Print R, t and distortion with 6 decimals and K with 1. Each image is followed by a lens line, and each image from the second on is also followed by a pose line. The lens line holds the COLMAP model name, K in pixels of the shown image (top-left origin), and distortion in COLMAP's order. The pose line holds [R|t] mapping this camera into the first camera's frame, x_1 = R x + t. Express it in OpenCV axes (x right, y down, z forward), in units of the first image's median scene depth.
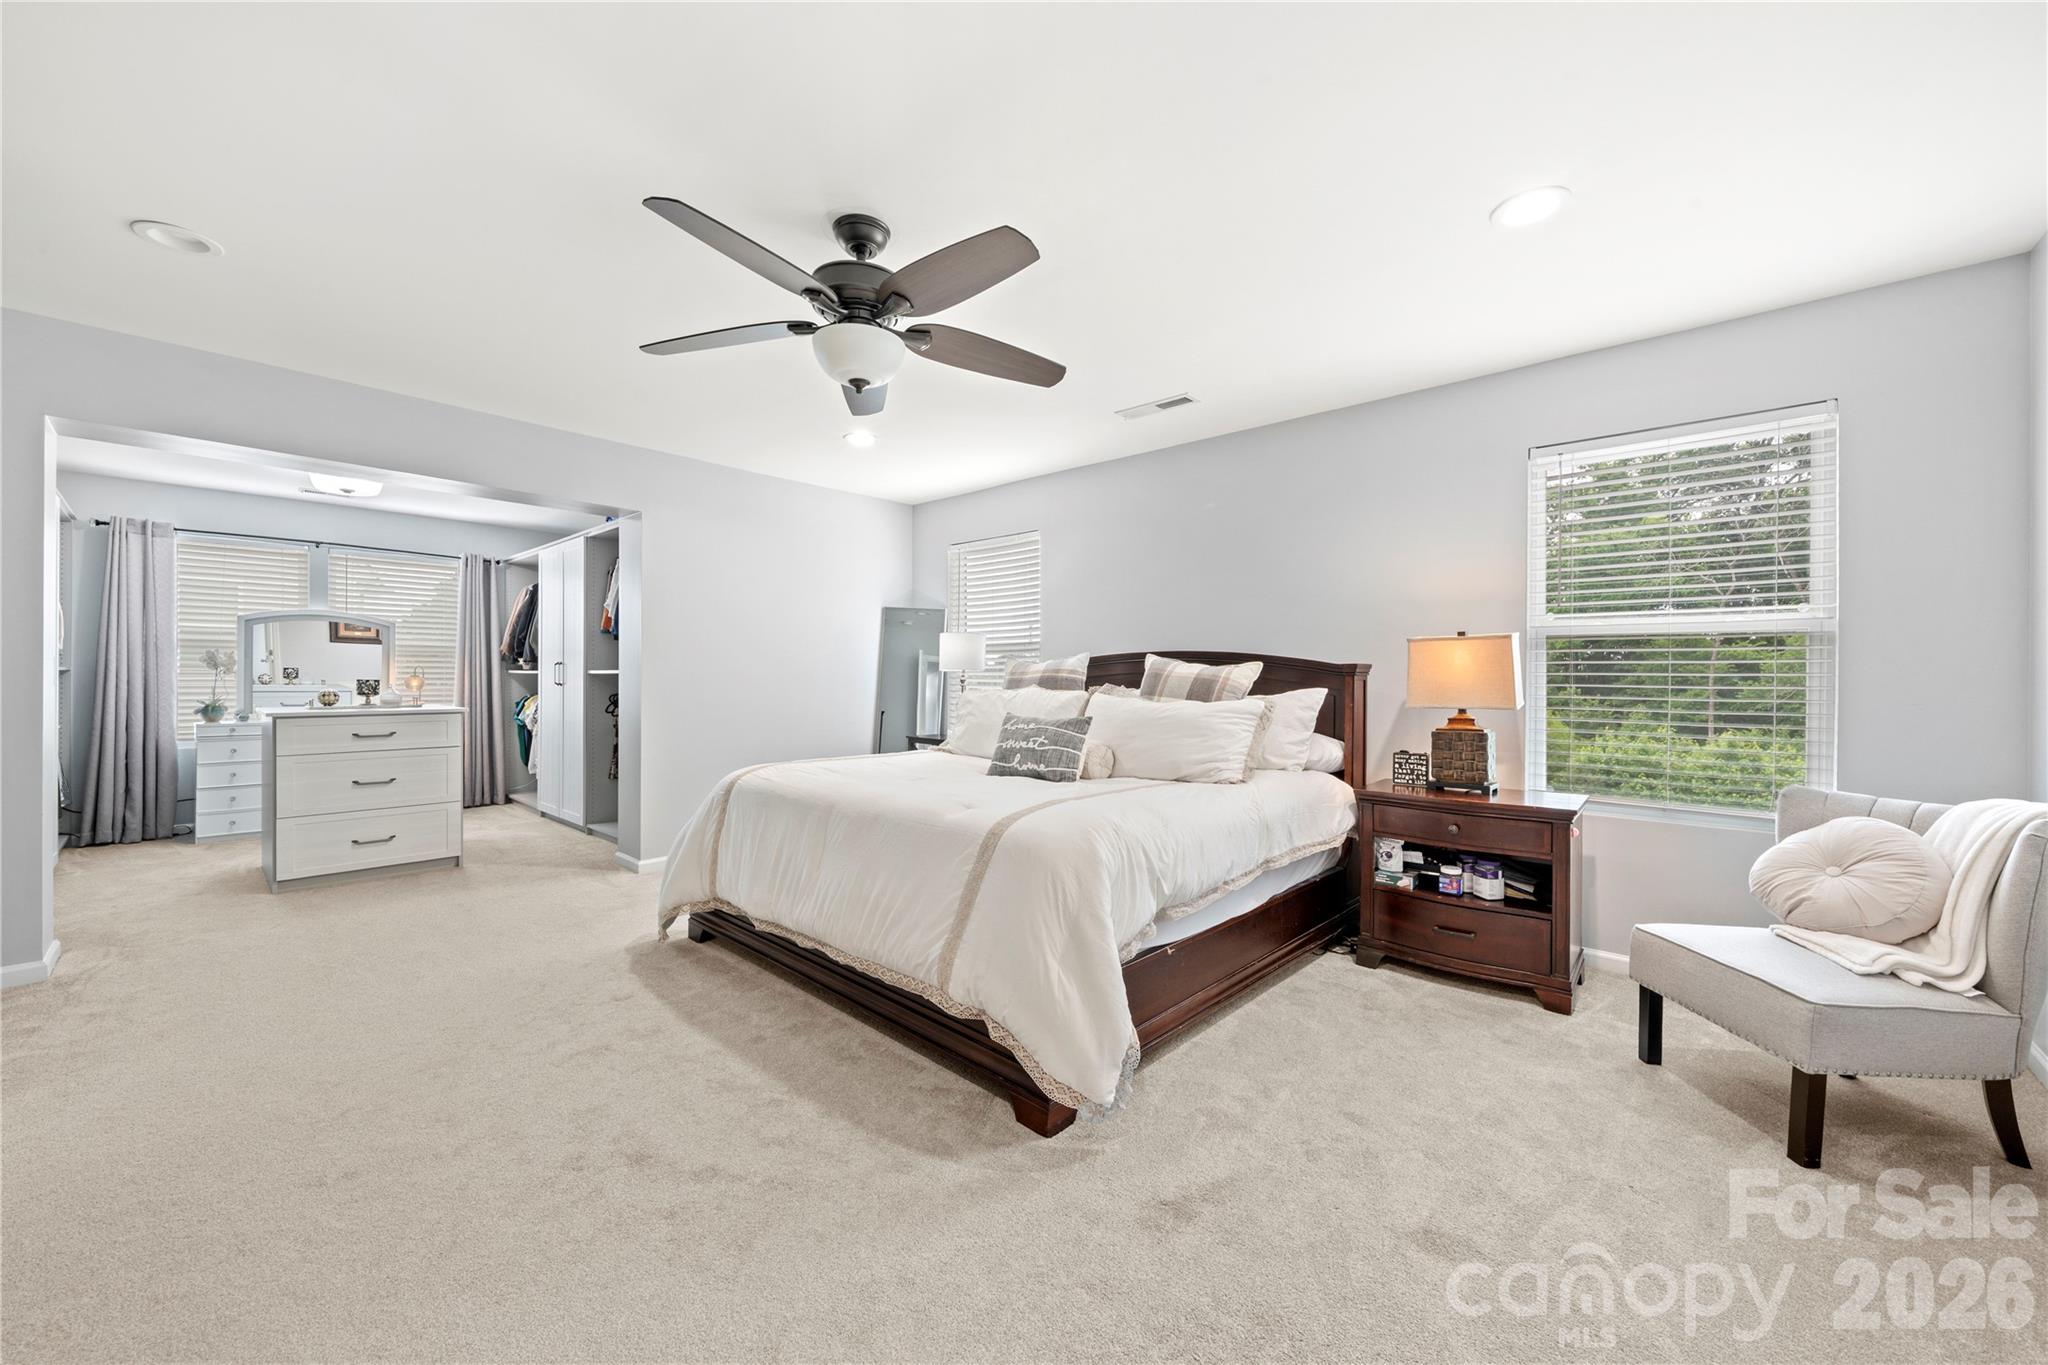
lens RADIAL K [[722.3, 0, 1024.0], [0, 722.3, 682.5], [0, 0, 1]] dist [-0.000505, -0.000020]
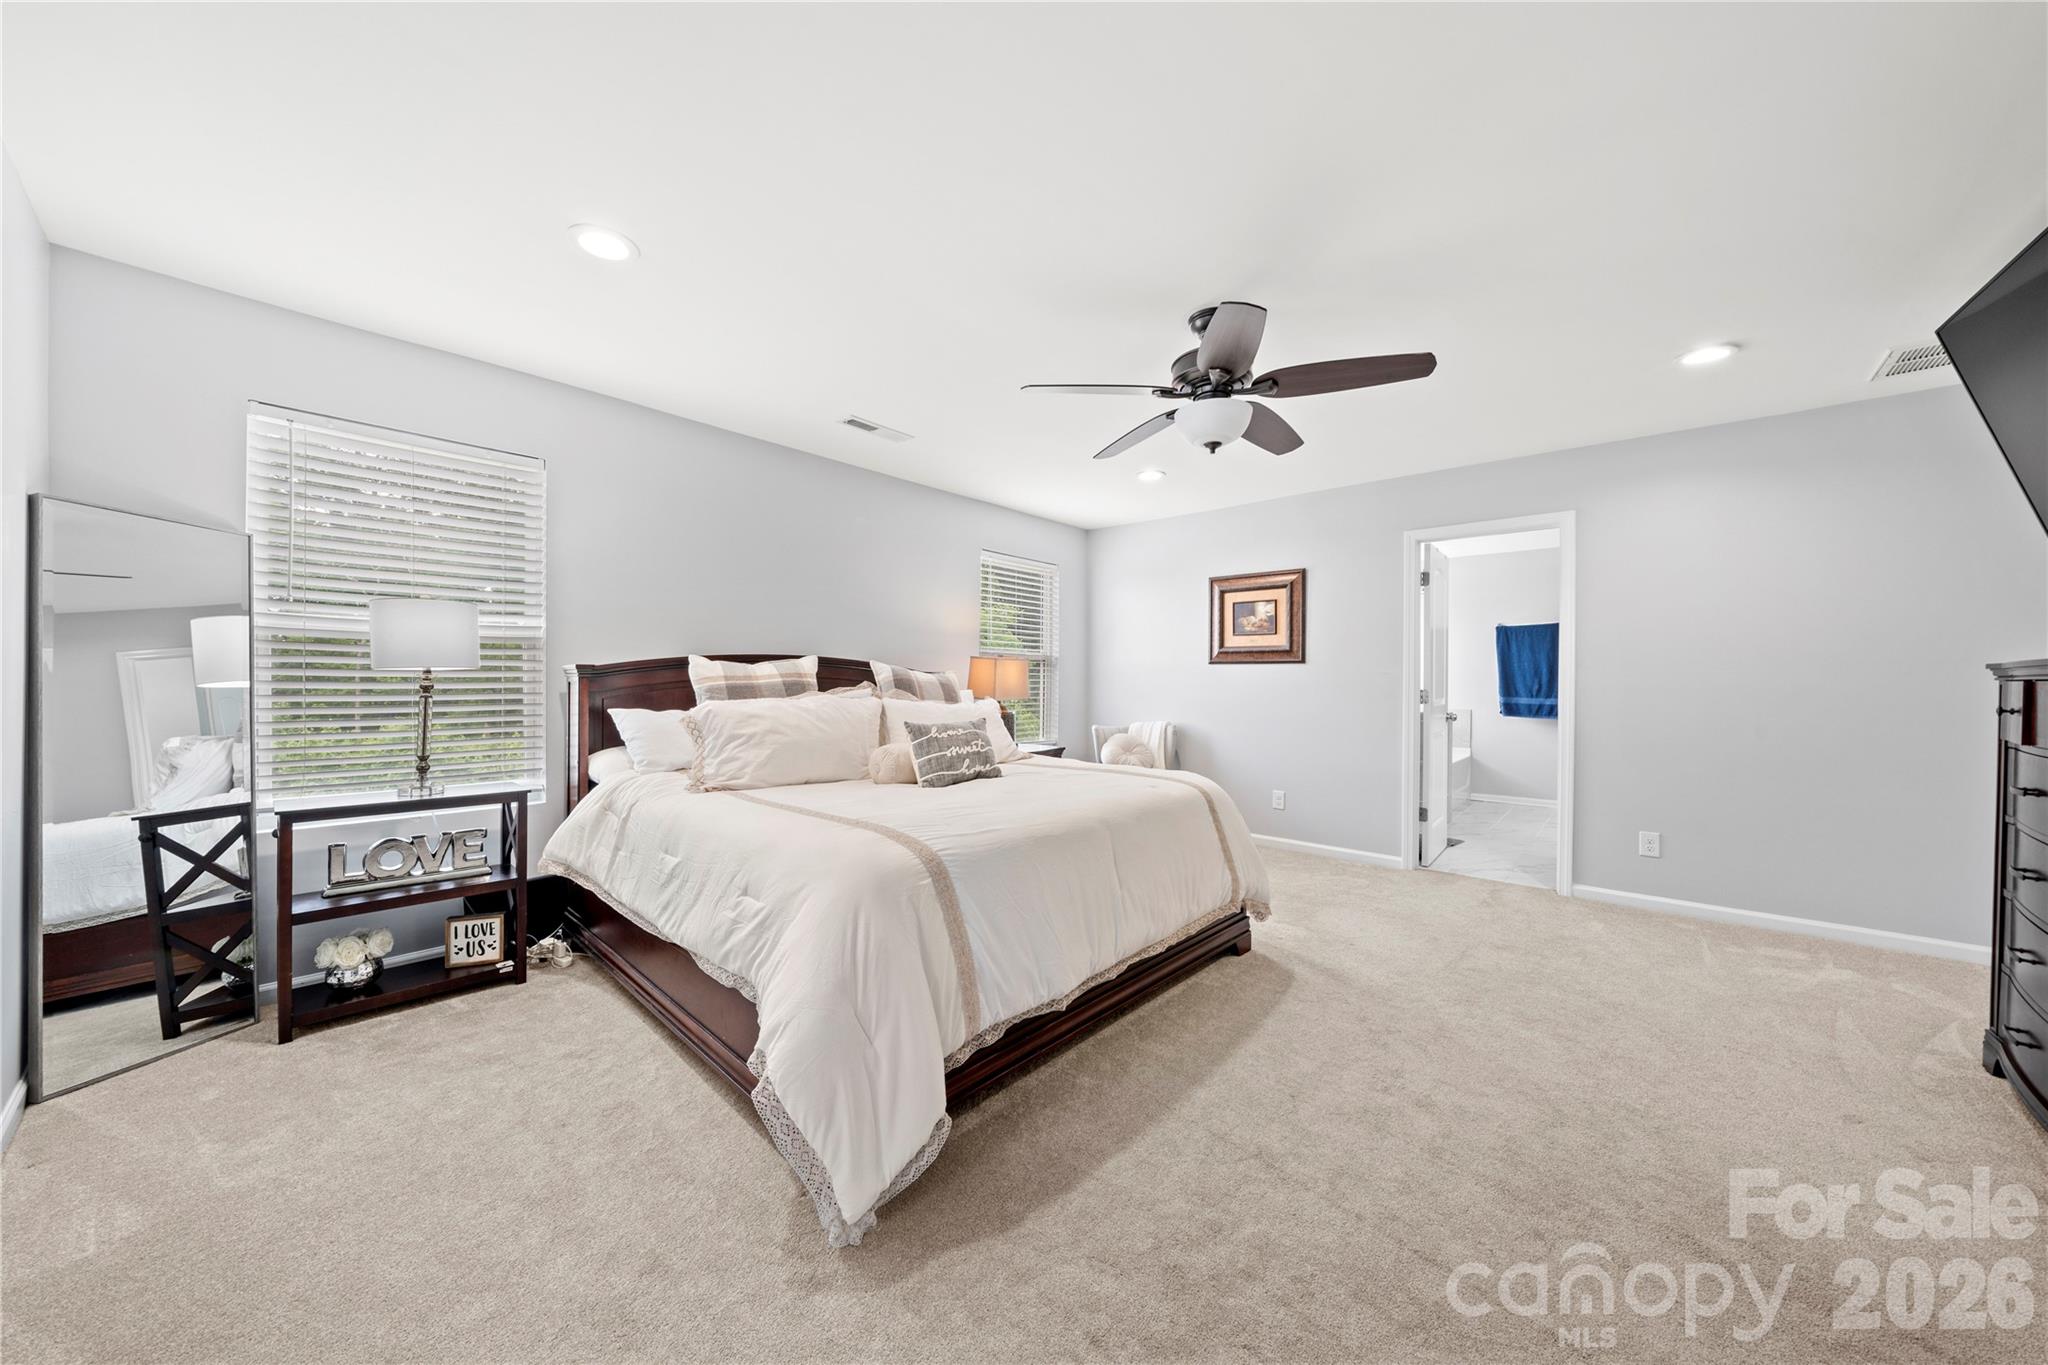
lens RADIAL K [[716.2, 0, 1017.3], [0, 716.2, 691.0], [0, 0, 1]] dist [-0.000381, -0.000058]
pose [[0.003969, -0.017478, 0.999839, -1.121210], [-0.003126, 0.999842, 0.017491, -0.015416], [-0.999987, -0.003195, 0.003913, 1.034058]]
